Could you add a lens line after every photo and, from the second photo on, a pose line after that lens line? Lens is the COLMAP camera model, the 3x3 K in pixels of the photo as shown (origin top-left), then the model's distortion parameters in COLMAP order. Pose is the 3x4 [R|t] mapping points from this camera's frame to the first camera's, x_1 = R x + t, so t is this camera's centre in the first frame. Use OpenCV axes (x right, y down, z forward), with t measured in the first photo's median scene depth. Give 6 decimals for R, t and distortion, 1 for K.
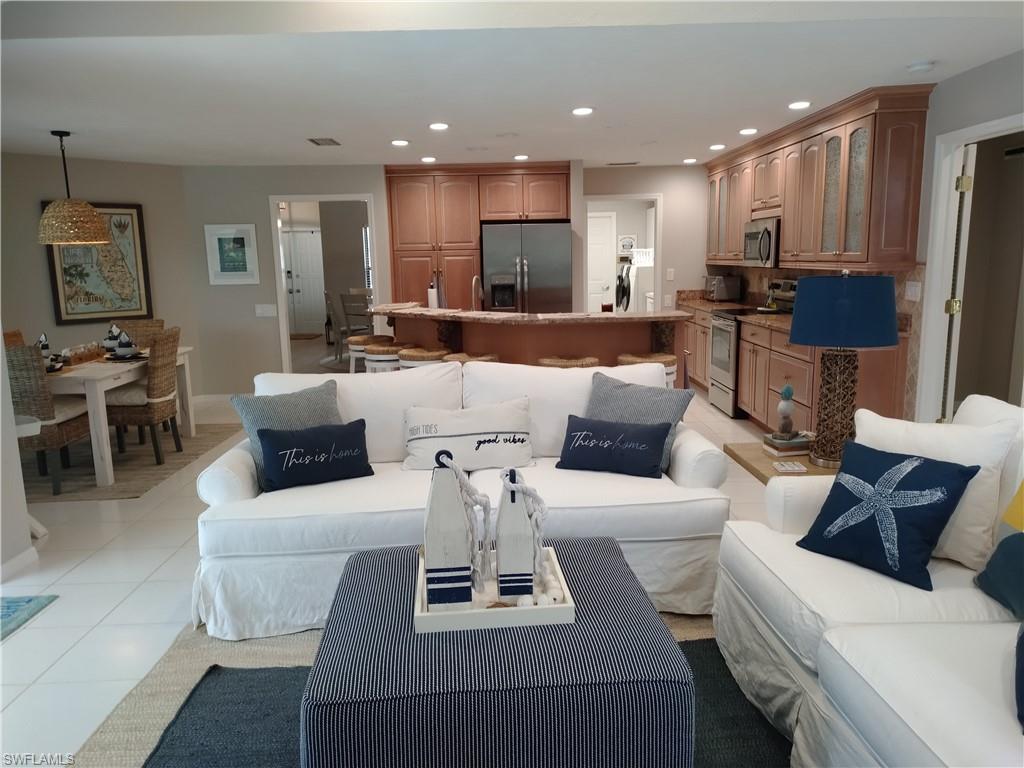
lens RADIAL K [[757.2, 0, 512.0], [0, 757.2, 384.0], [0, 0, 1]] dist [0.058948, -0.005723]
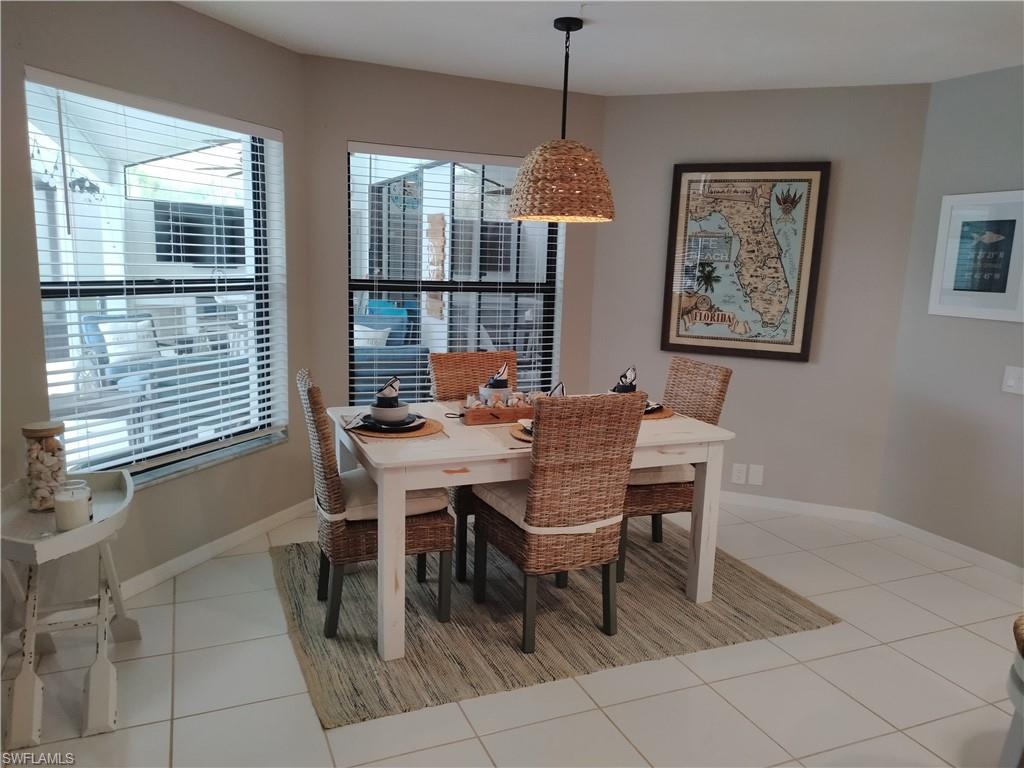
lens RADIAL K [[757.2, 0, 512.0], [0, 757.2, 384.0], [0, 0, 1]] dist [0.058948, -0.005723]
pose [[0.381286, 0.197156, -0.903189, -0.030018], [-0.203469, 0.970934, 0.126048, -0.098466], [0.901788, 0.135711, 0.410319, 0.578776]]
